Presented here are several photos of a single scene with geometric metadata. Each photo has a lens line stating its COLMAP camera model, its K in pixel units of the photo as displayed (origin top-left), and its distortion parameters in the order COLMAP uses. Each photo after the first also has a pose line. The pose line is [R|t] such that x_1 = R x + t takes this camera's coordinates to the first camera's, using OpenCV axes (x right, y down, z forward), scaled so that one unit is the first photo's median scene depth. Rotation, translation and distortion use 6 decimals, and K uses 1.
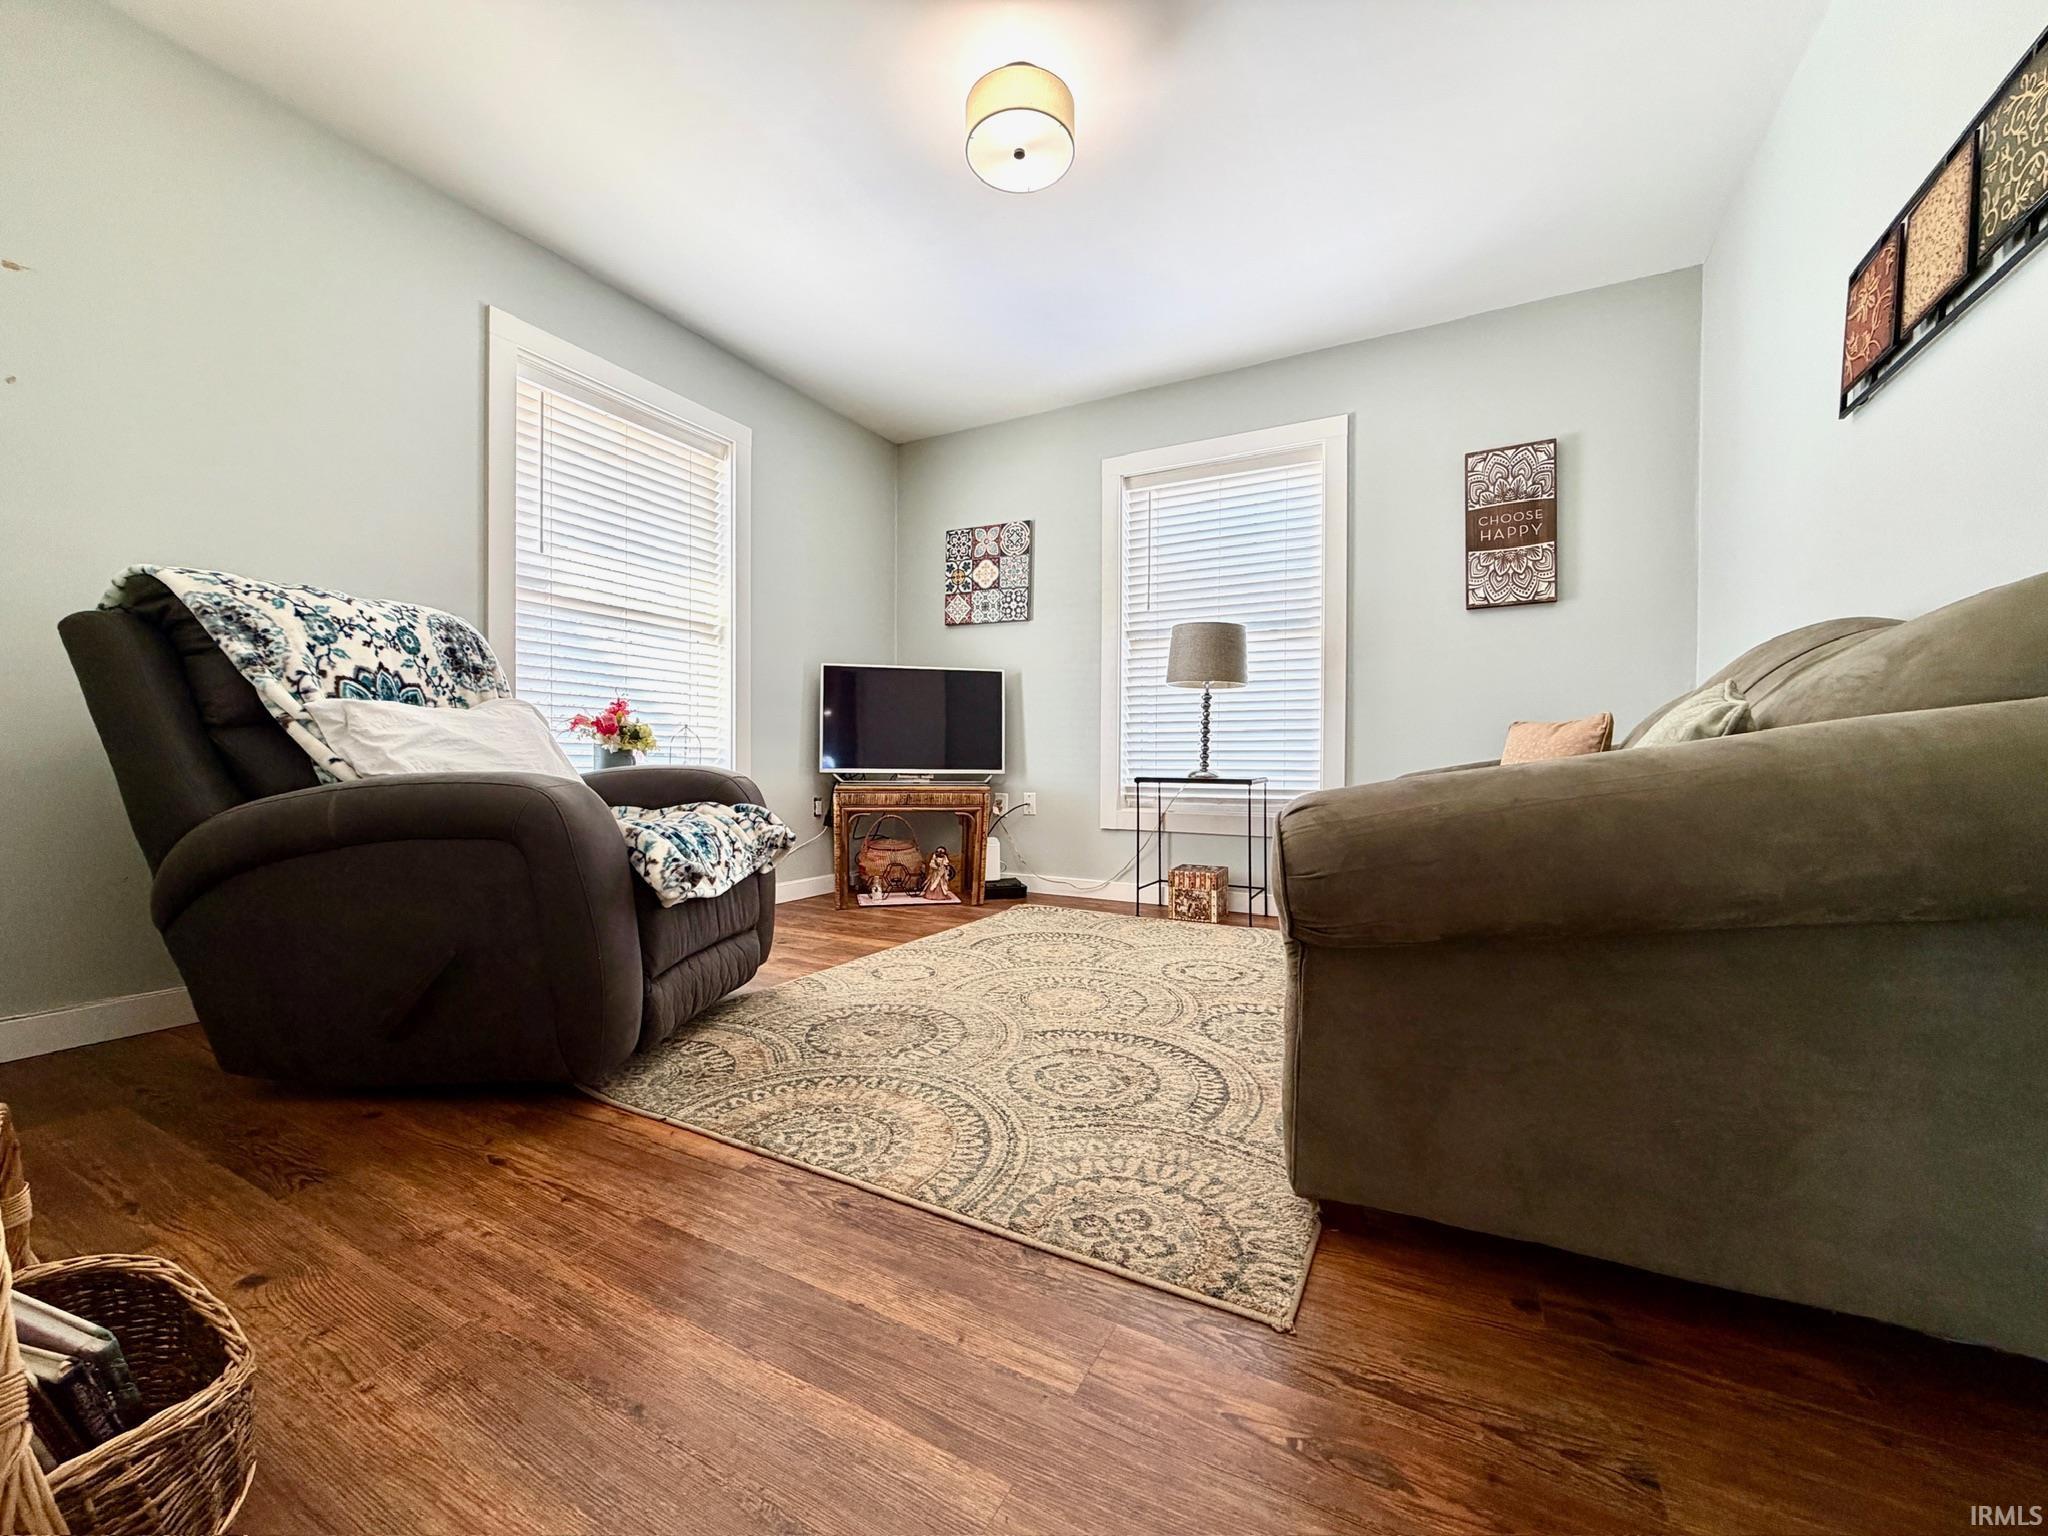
lens RADIAL K [[813.9, 0, 1018.1], [0, 813.9, 769.2], [0, 0, 1]] dist [-0.000507, 0.000533]
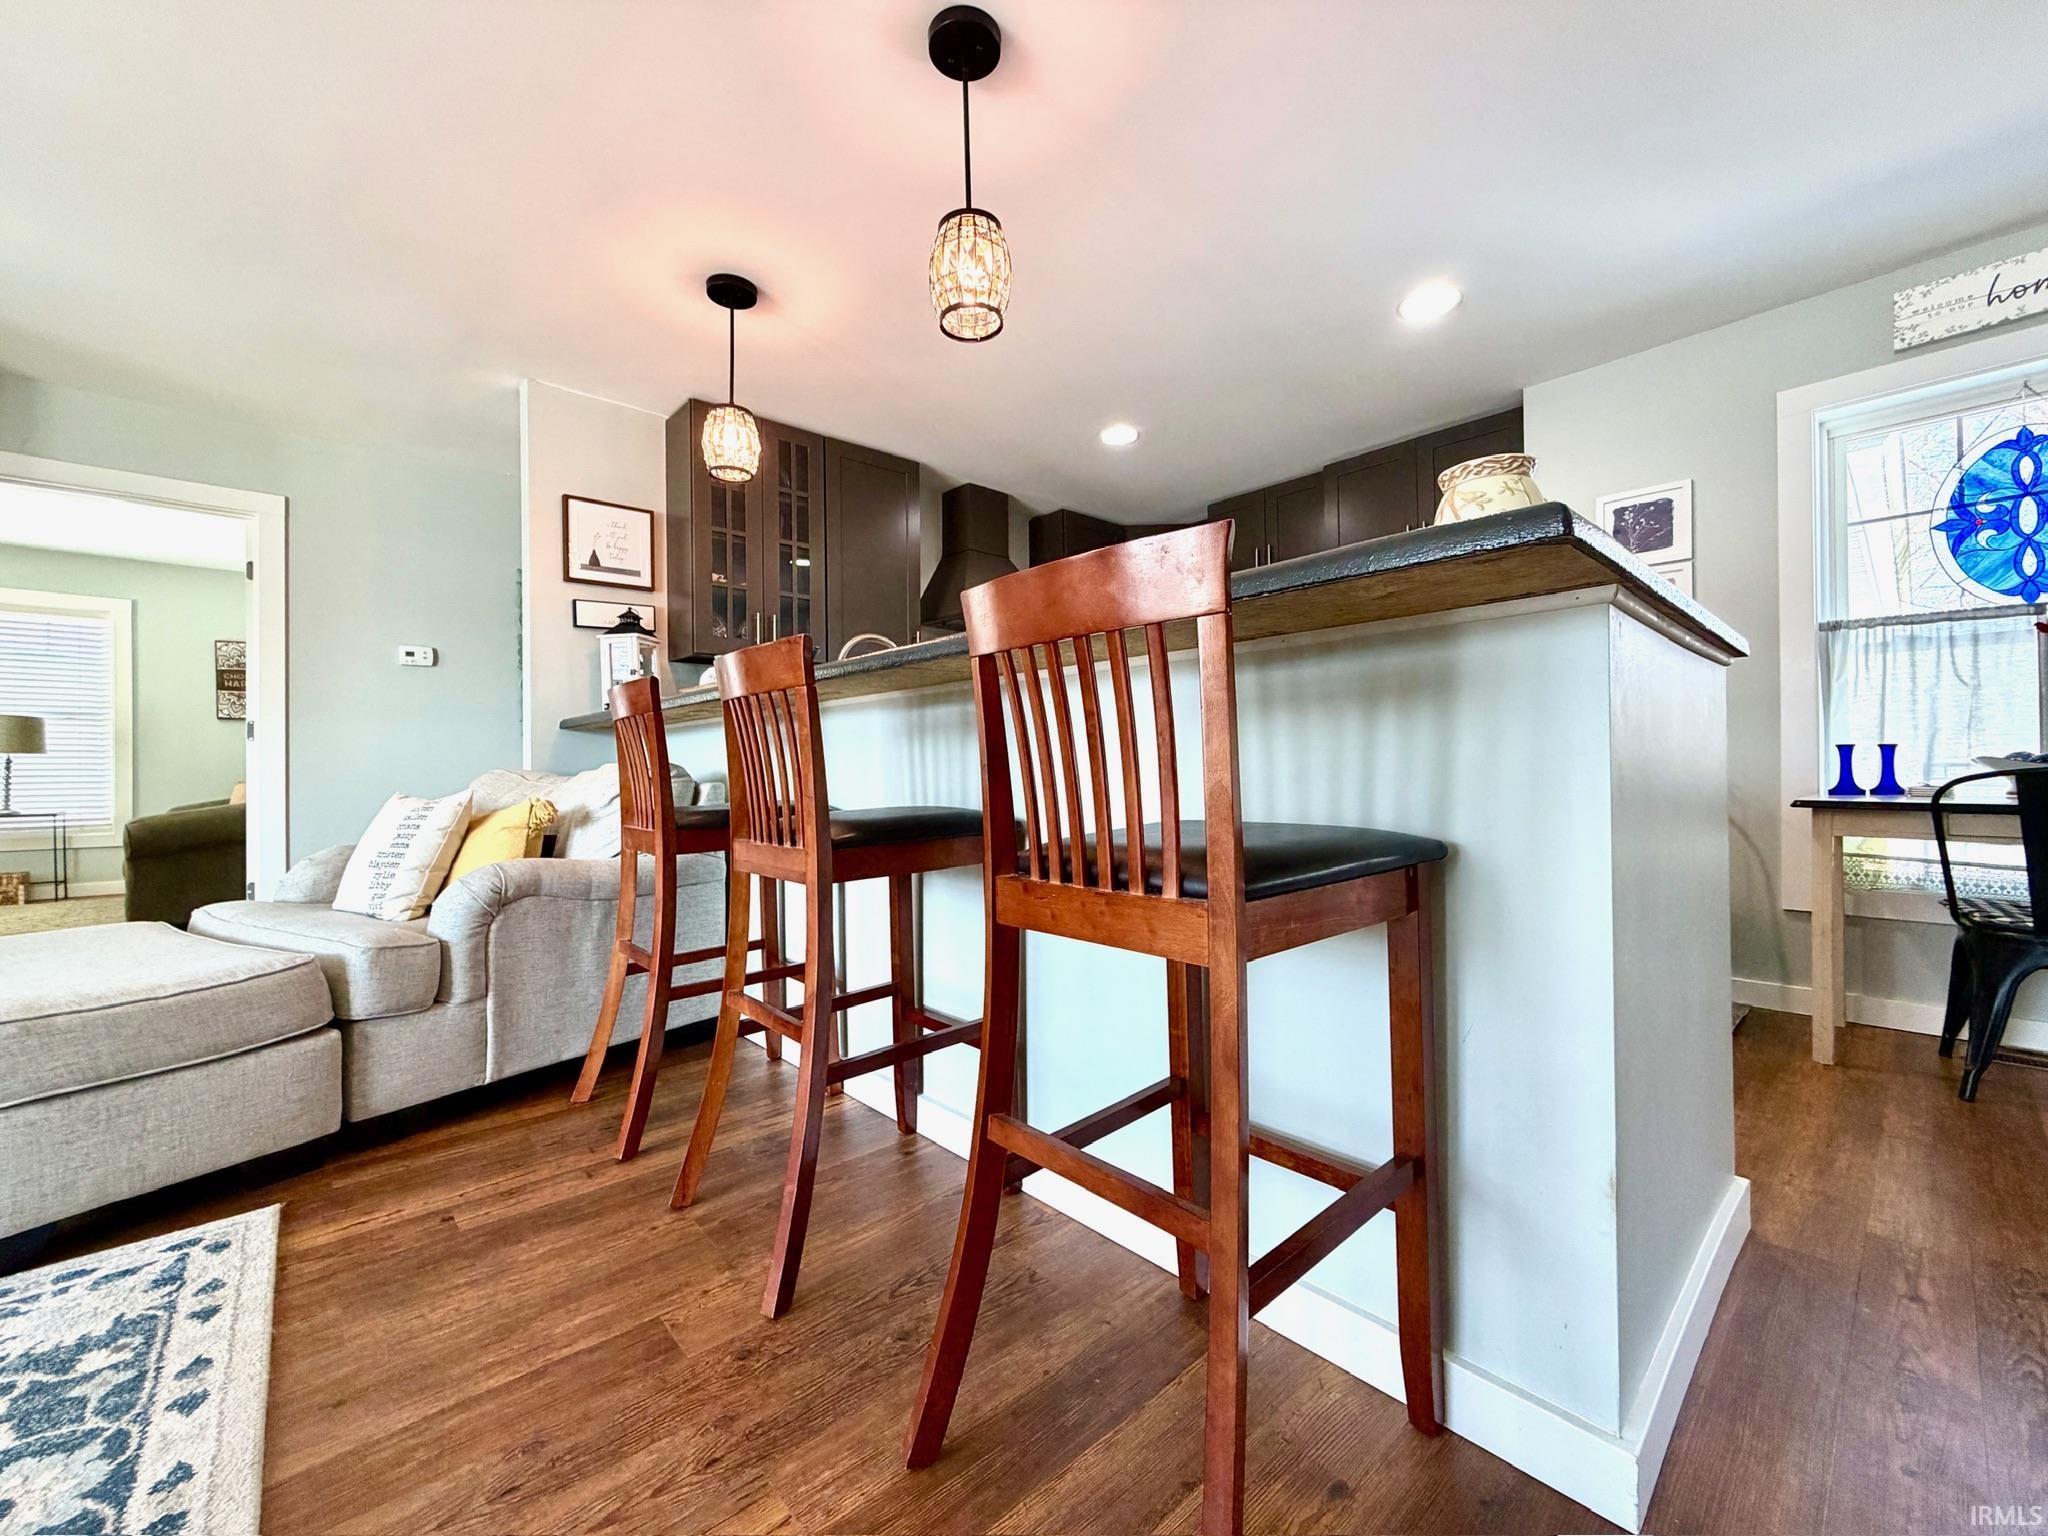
lens RADIAL K [[813.9, 0, 1021.4], [0, 813.9, 767.4], [0, 0, 1]] dist [-0.000507, 0.000533]
pose [[0.335593, -0.006077, 0.941987, -0.636624], [0.022460, 0.999747, -0.001552, -0.035688], [-0.941739, 0.021677, 0.335645, -1.459293]]
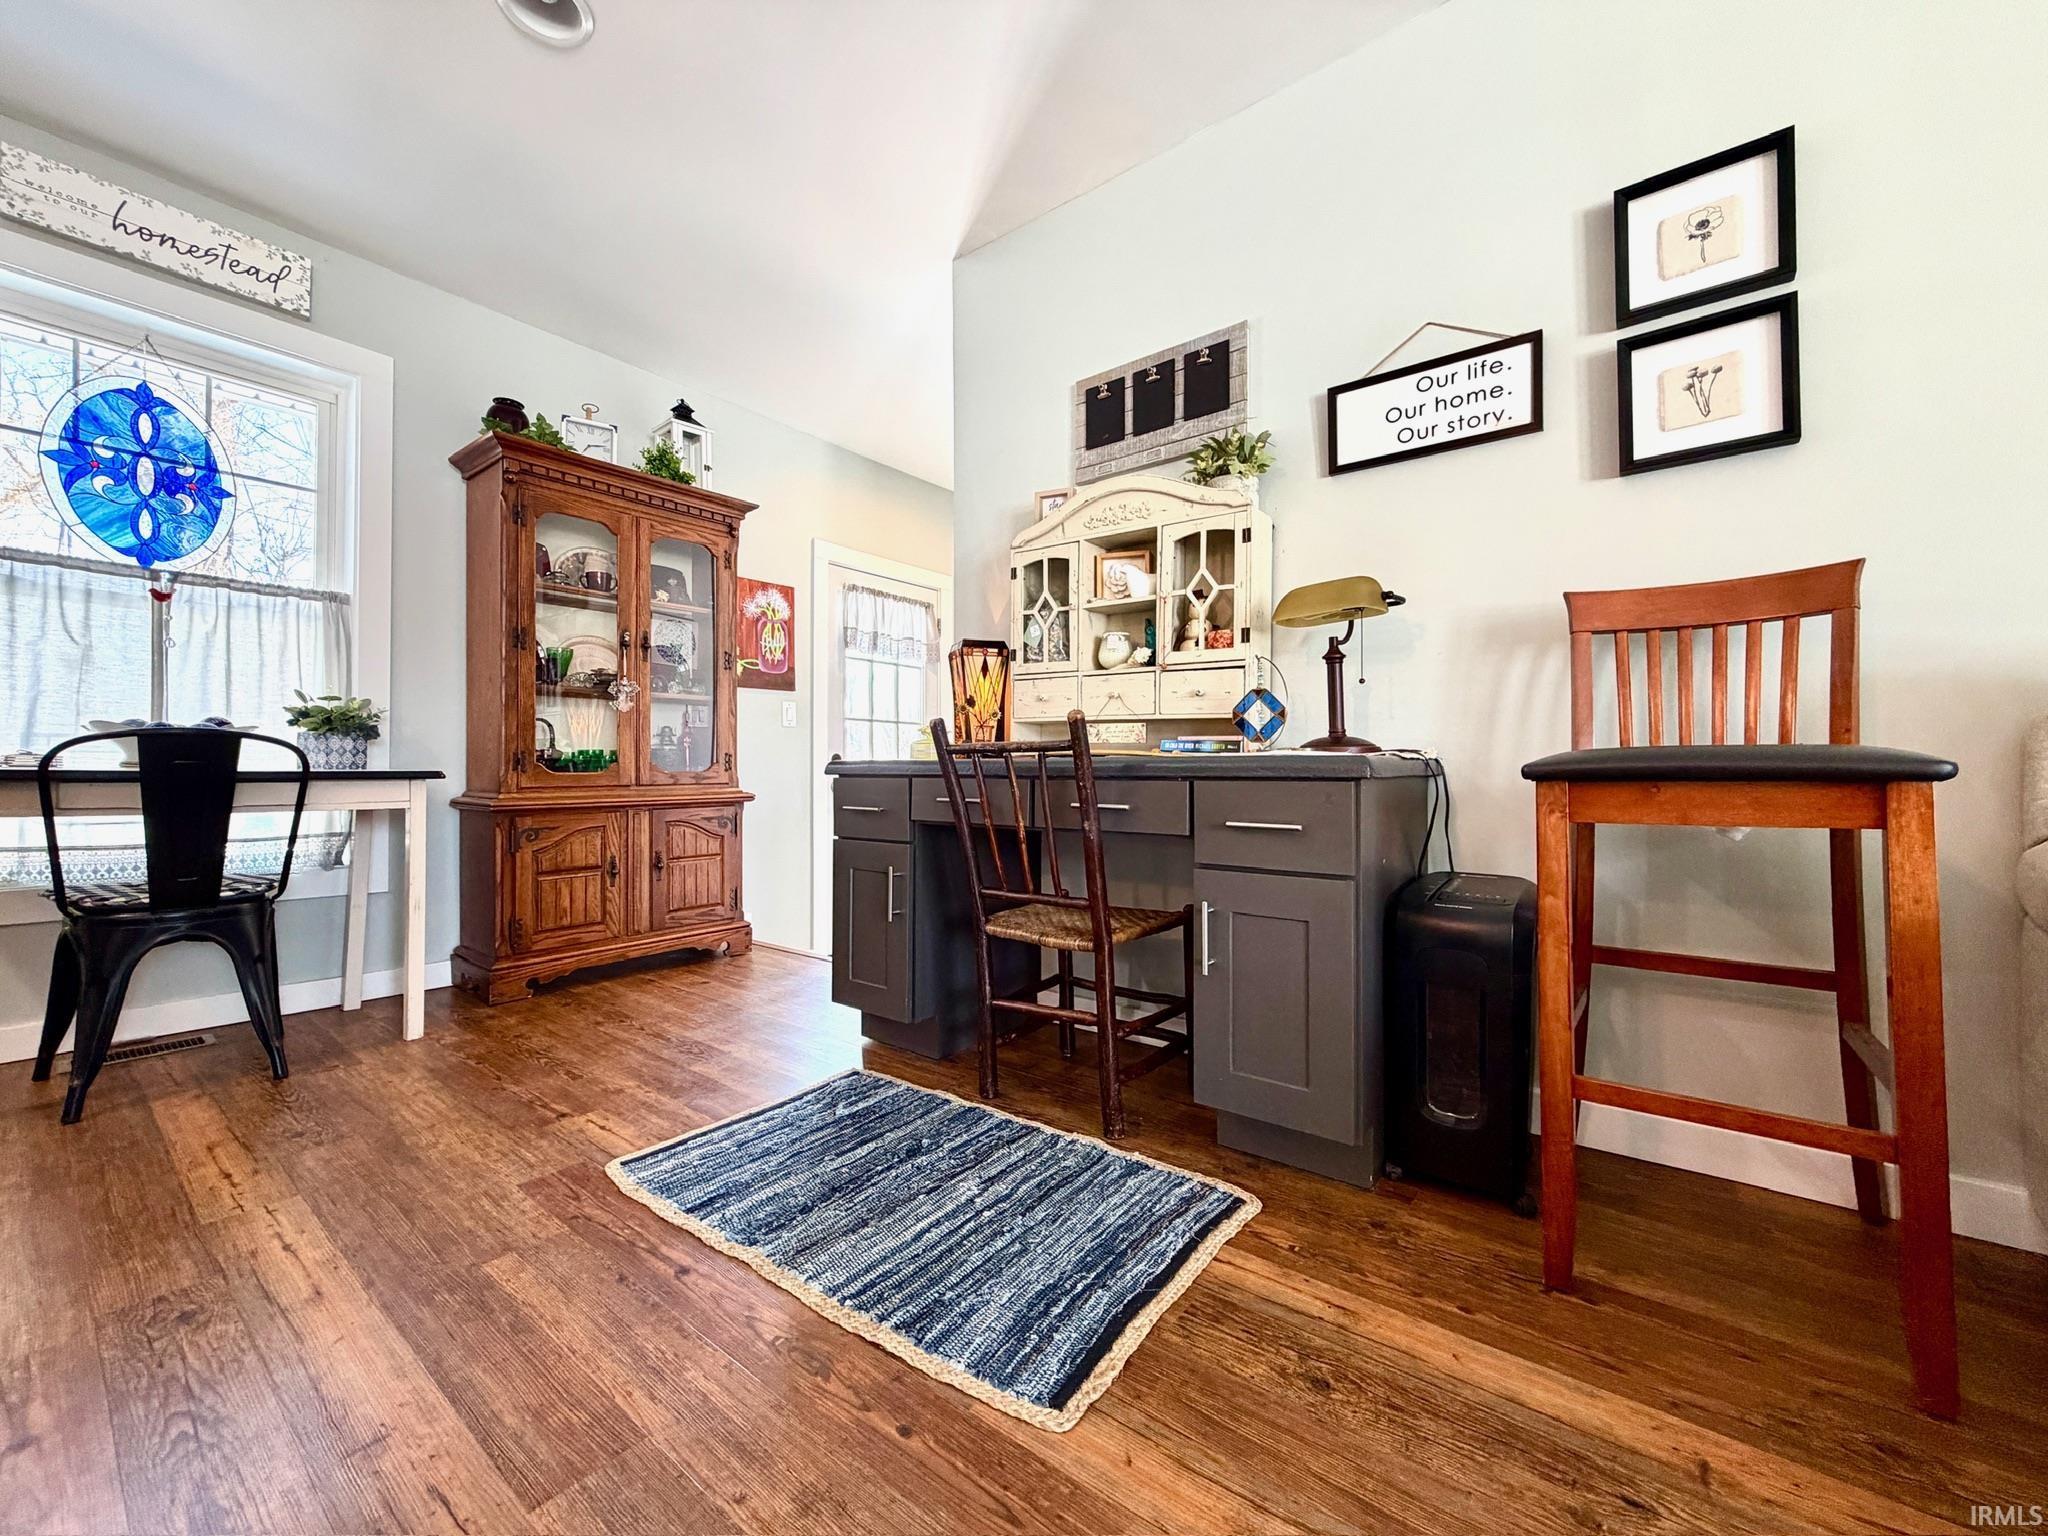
lens RADIAL K [[813.9, 0, 1017.1], [0, 813.9, 763.8], [0, 0, 1]] dist [-0.000507, 0.000533]
pose [[-0.984462, -0.006640, 0.175474, -0.490777], [-0.006763, 0.999977, -0.000101, 0.000711], [-0.175469, -0.001286, -0.984484, -1.519853]]
